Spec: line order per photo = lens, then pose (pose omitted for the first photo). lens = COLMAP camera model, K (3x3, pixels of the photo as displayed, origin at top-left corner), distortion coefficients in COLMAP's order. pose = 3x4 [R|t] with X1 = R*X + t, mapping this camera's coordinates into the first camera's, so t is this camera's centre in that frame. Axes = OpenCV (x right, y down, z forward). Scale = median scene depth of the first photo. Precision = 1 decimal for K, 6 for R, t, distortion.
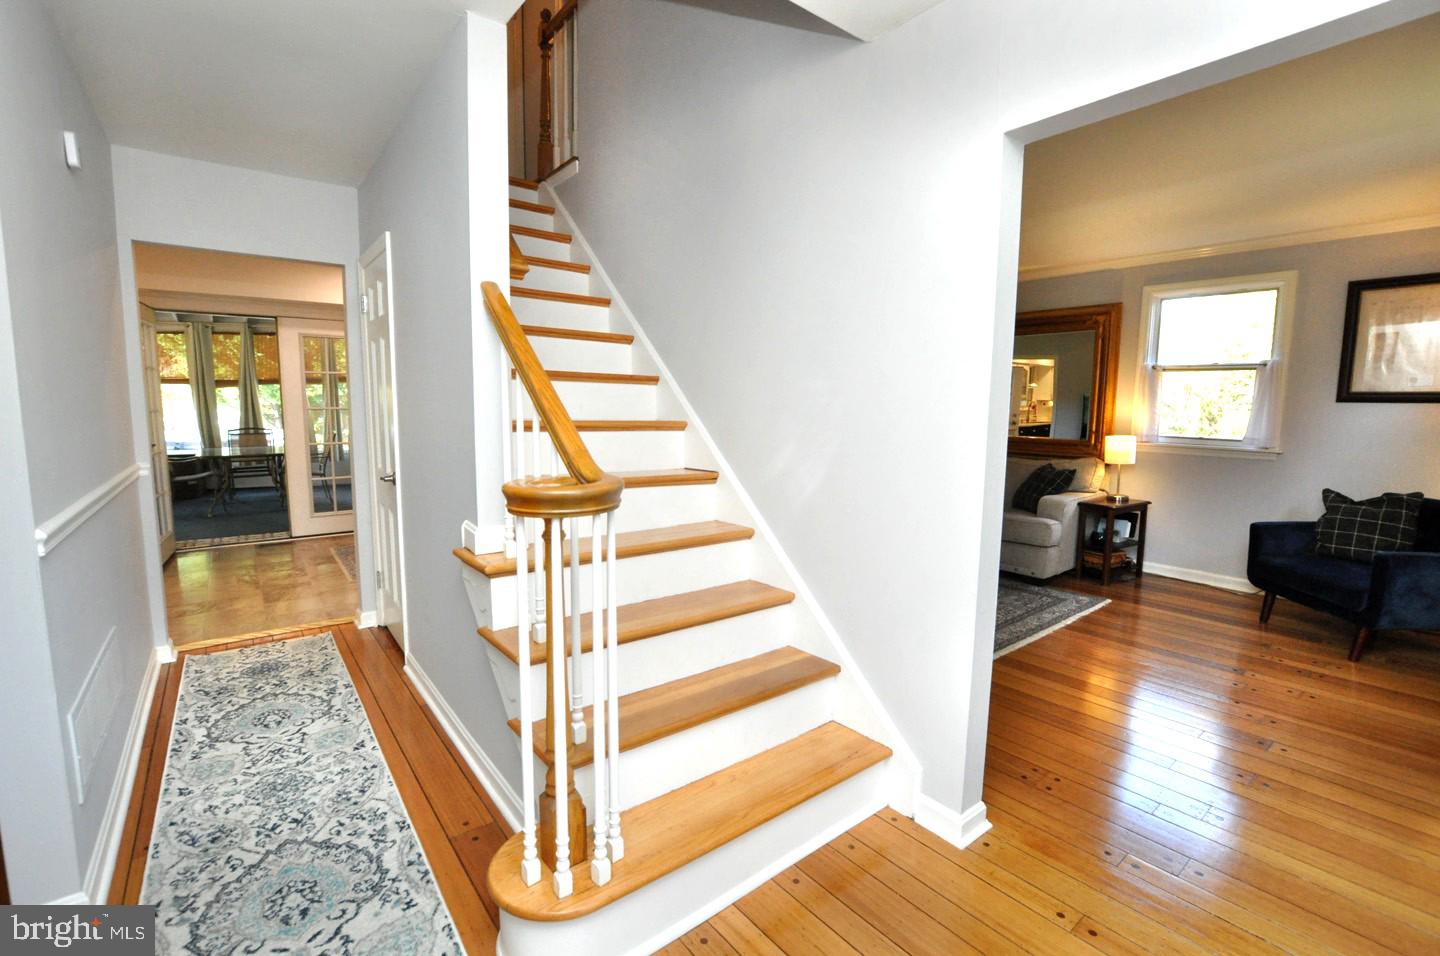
lens RADIAL K [[625.8, 0, 718.6], [0, 625.8, 477.6], [0, 0, 1]] dist [-0.001898, -0.000504]
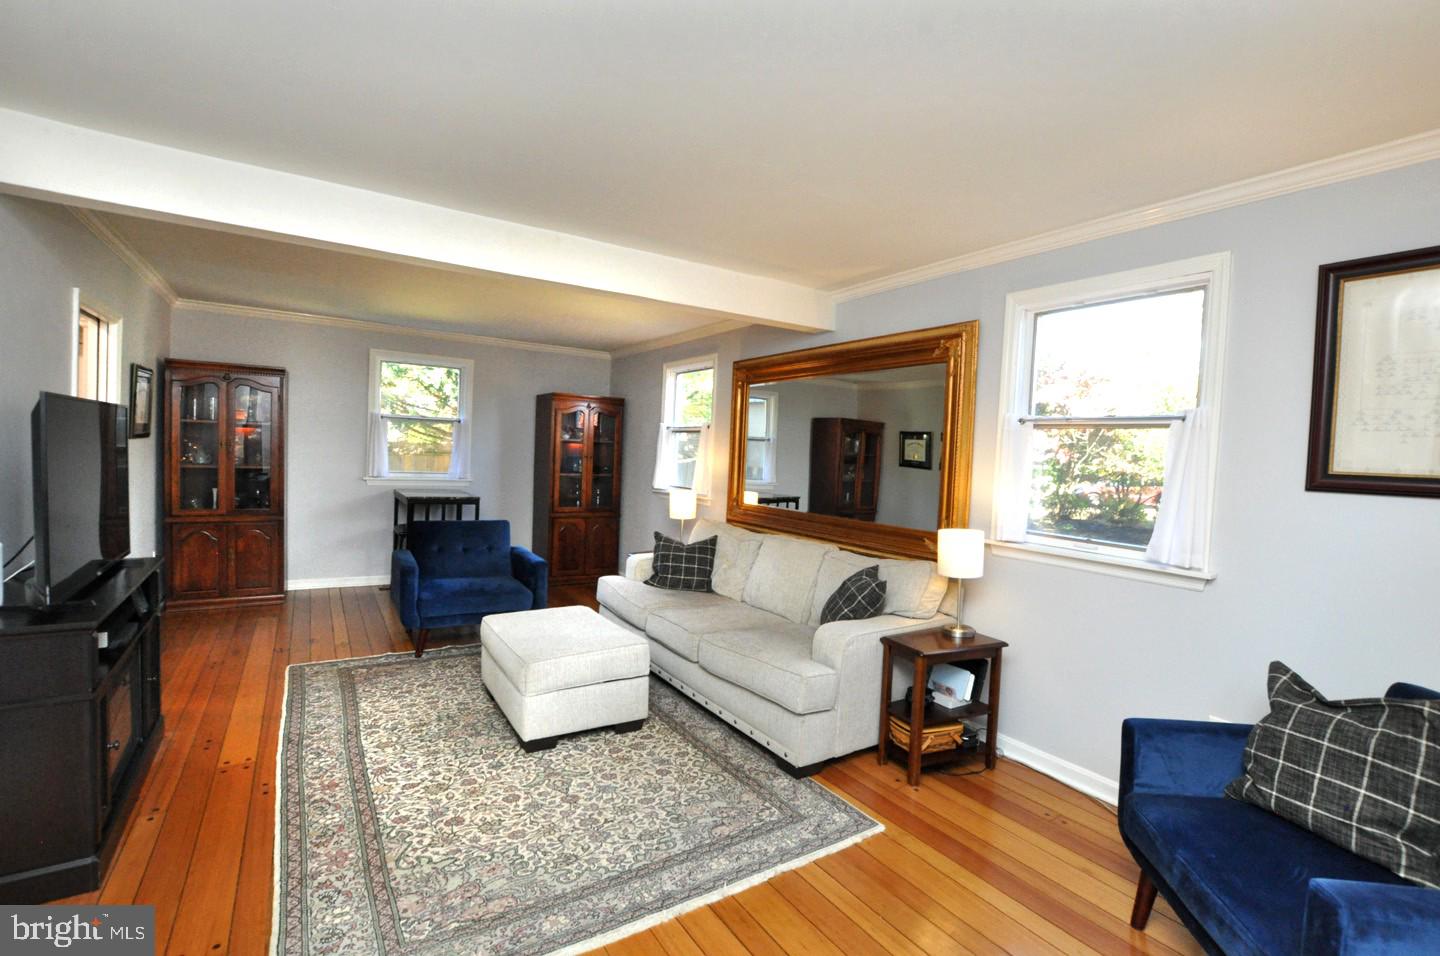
lens RADIAL K [[625.8, 0, 720.8], [0, 625.8, 479.7], [0, 0, 1]] dist [-0.001898, -0.000504]
pose [[0.992373, 0.033366, -0.118674, 0.562382], [-0.042248, 0.996427, -0.073133, -0.070920], [0.115809, 0.077589, 0.990236, 0.420739]]
